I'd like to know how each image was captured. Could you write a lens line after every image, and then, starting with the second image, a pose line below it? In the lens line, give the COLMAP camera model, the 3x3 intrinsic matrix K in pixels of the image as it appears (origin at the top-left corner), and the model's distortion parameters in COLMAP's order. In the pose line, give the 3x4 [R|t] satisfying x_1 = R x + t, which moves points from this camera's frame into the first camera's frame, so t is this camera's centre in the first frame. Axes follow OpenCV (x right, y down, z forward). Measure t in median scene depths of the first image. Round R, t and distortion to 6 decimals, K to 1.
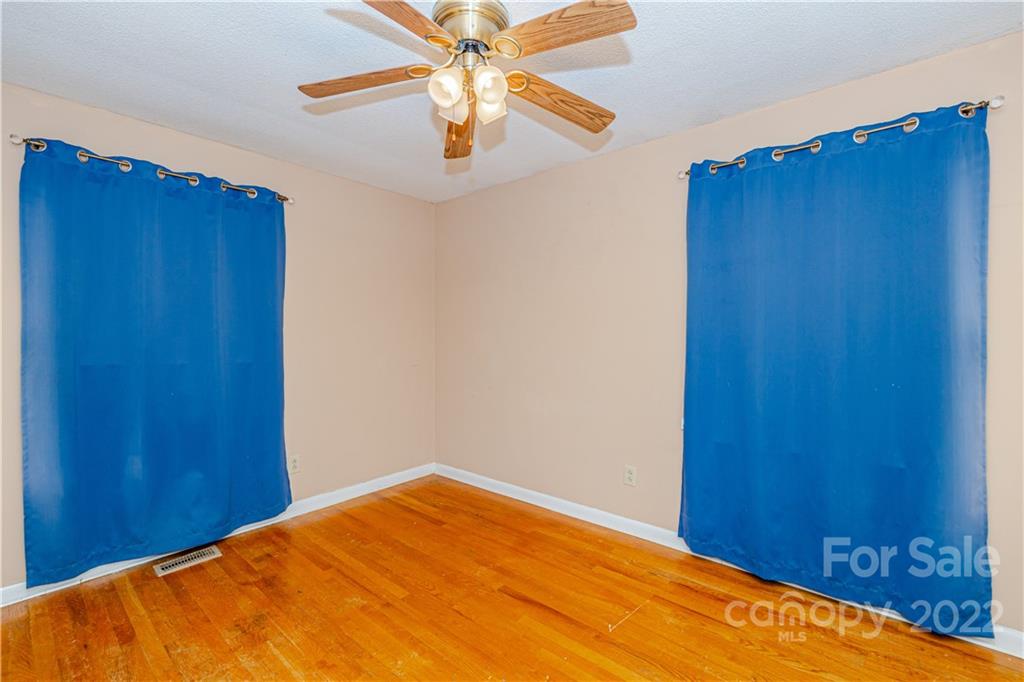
lens RADIAL K [[439.8, 0, 517.0], [0, 439.8, 339.2], [0, 0, 1]] dist [0.005880, 0.000901]
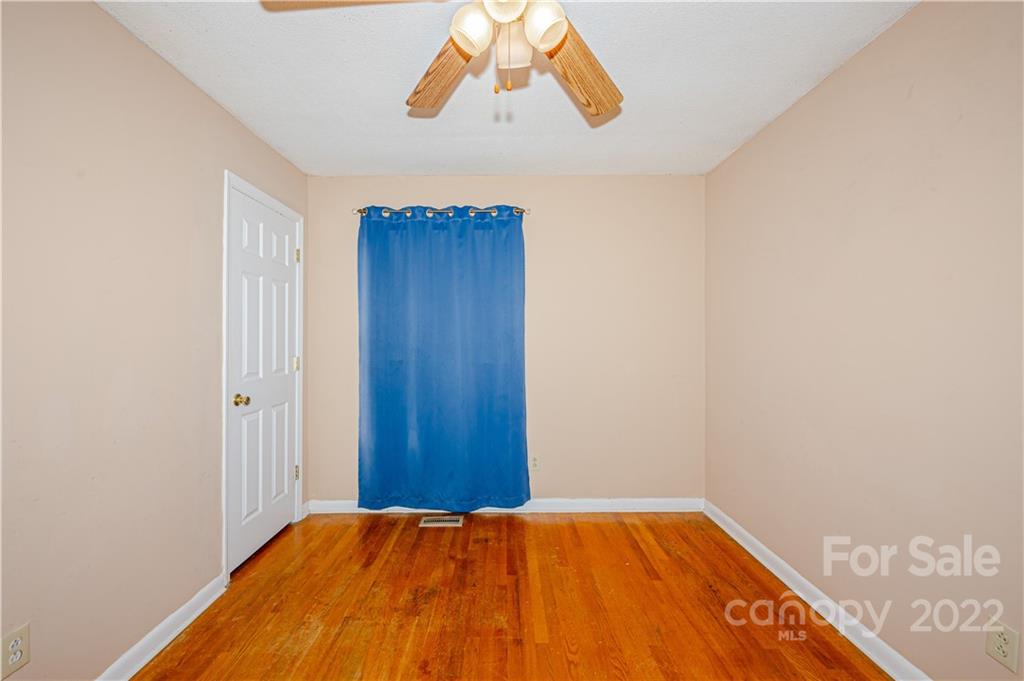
lens RADIAL K [[439.8, 0, 515.7], [0, 439.8, 344.0], [0, 0, 1]] dist [0.005880, 0.000901]
pose [[0.649304, 0.010446, -0.760457, 0.292657], [-0.009355, 0.999940, 0.005747, -0.004455], [0.760472, 0.003382, 0.649362, 0.322765]]
